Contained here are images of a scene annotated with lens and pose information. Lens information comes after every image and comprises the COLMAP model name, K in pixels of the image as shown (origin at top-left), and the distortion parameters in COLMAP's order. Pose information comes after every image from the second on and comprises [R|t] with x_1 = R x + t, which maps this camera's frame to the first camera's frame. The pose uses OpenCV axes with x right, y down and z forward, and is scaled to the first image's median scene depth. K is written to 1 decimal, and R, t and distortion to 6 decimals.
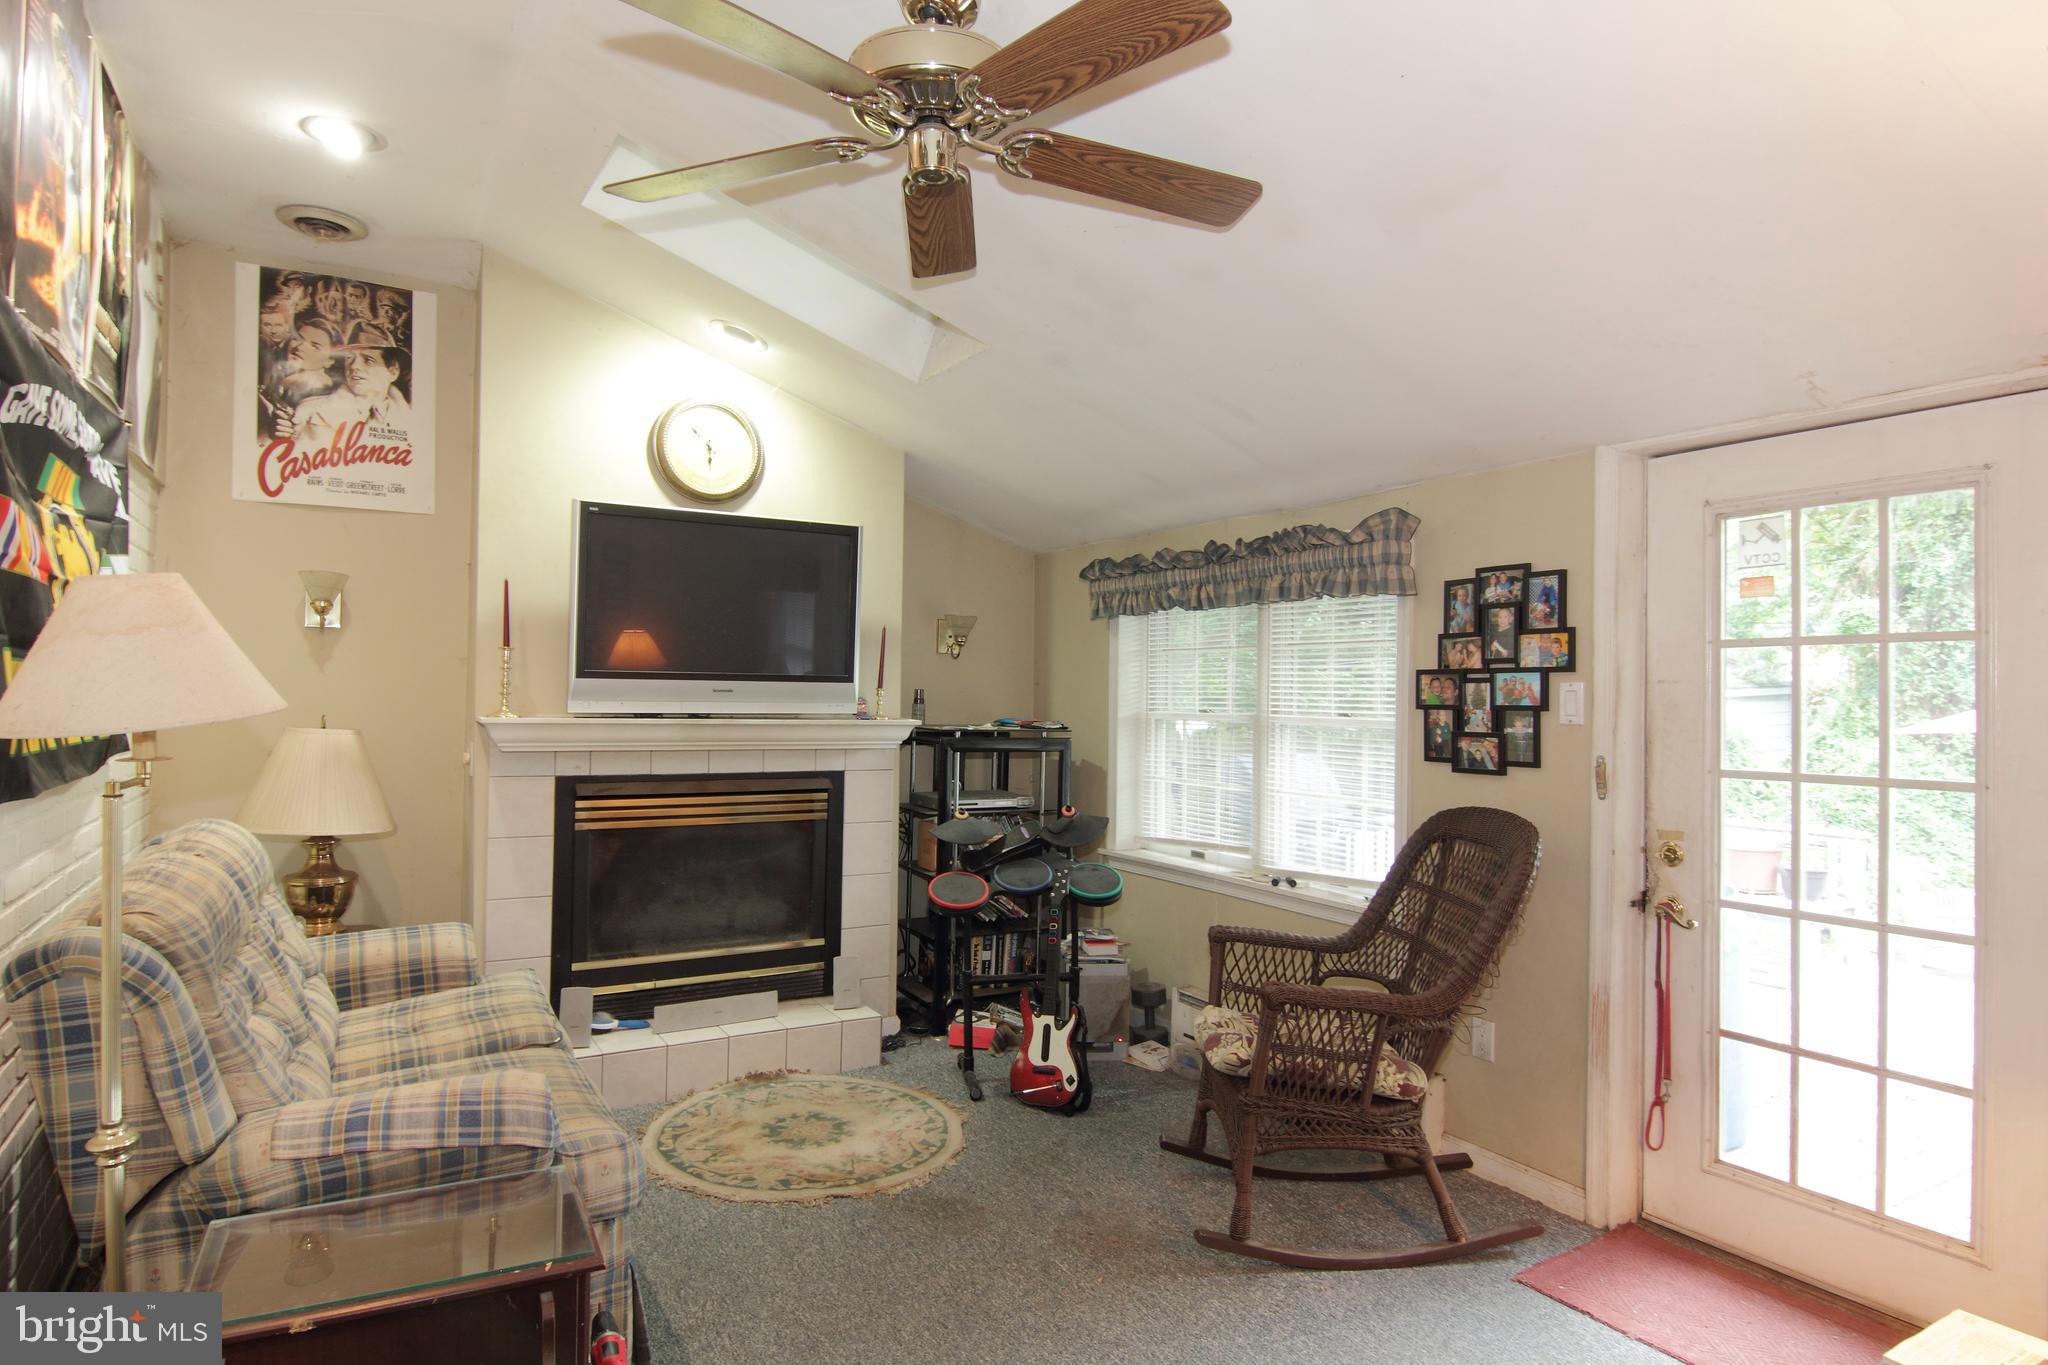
lens RADIAL K [[1137.5, 0, 1019.2], [0, 1137.5, 687.1], [0, 0, 1]] dist [-0.000224, -0.018087]
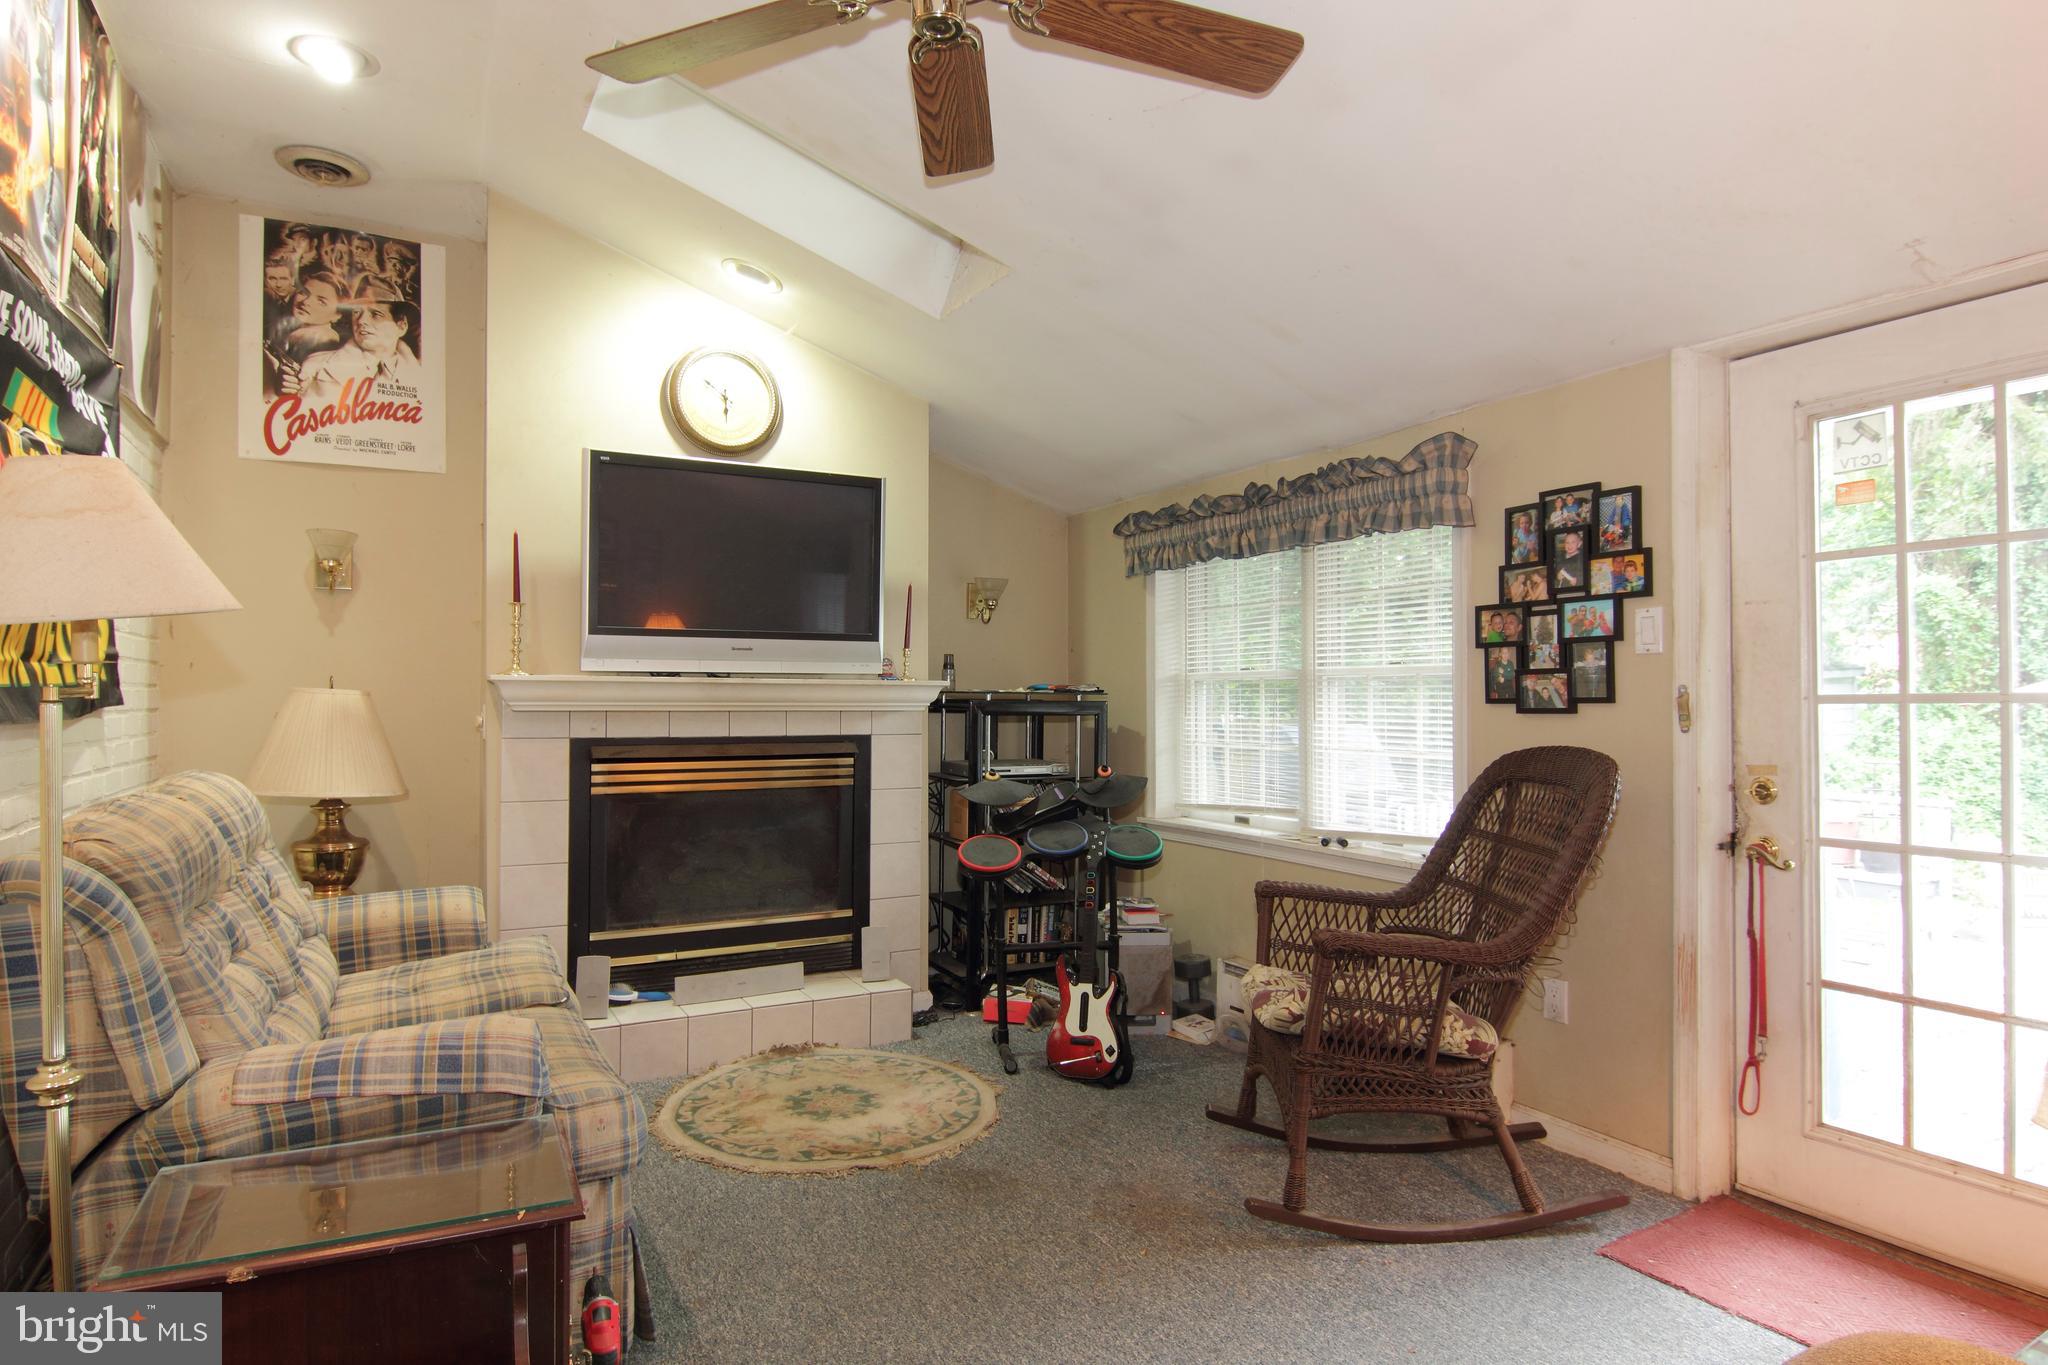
lens RADIAL K [[1137.5, 0, 1021.1], [0, 1137.5, 690.1], [0, 0, 1]] dist [-0.000224, -0.018087]
pose [[0.999344, -0.014100, -0.033351, 0.007749], [0.014058, 0.999900, -0.001505, 0.052895], [0.033369, 0.001035, 0.999443, 0.059945]]
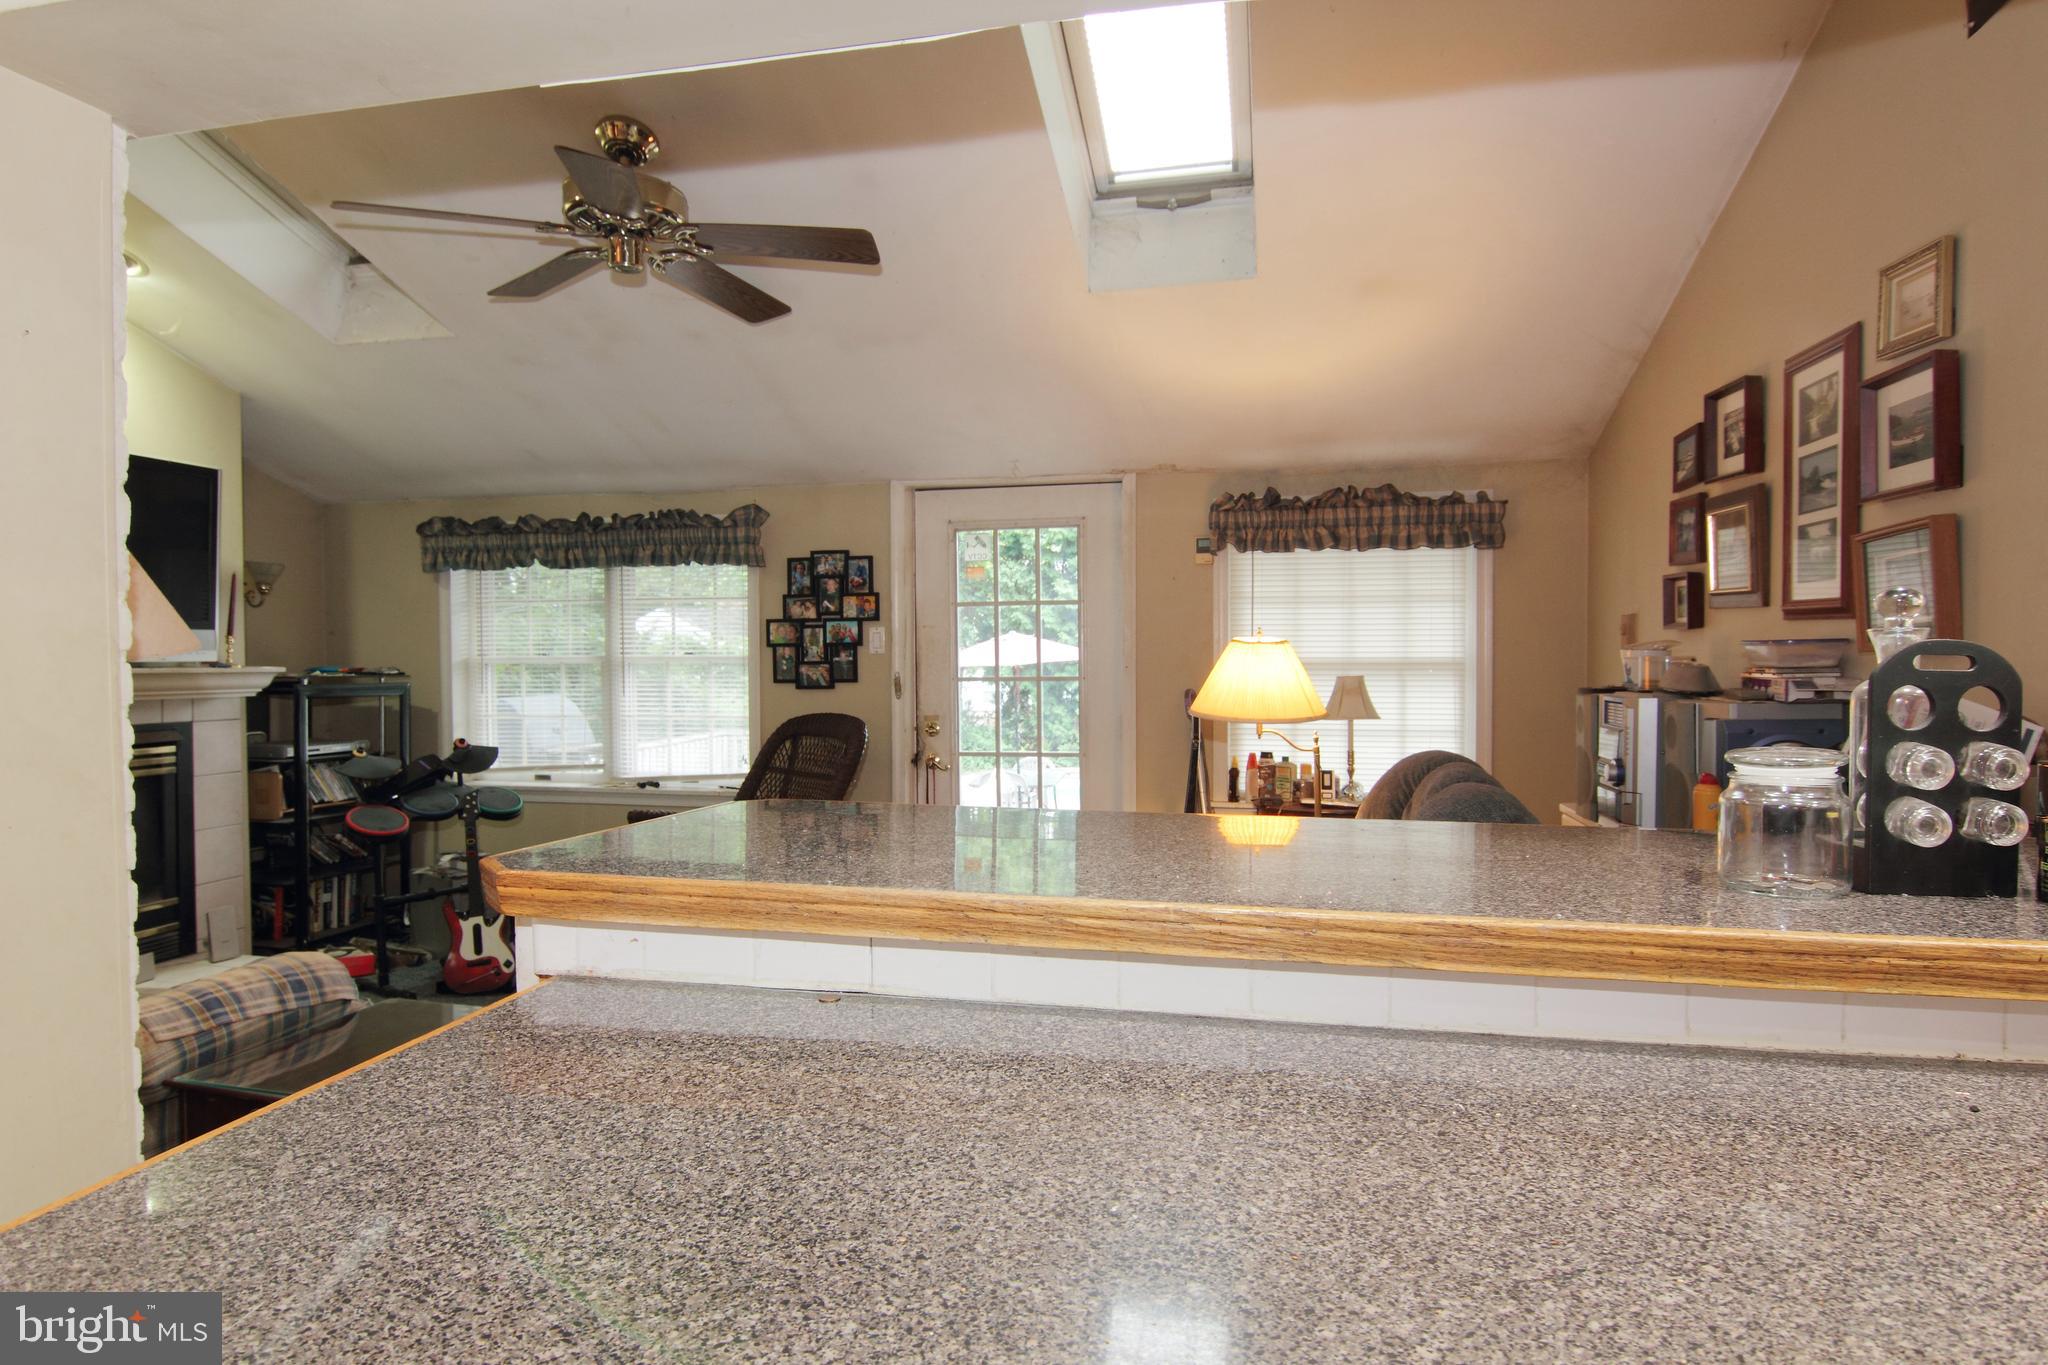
lens RADIAL K [[1137.5, 0, 1020.8], [0, 1137.5, 683.3], [0, 0, 1]] dist [-0.000224, -0.018087]
pose [[0.683342, -0.033358, 0.729336, -0.505204], [0.008654, 0.999256, 0.037595, 0.015024], [-0.730047, -0.019378, 0.683122, -0.221876]]
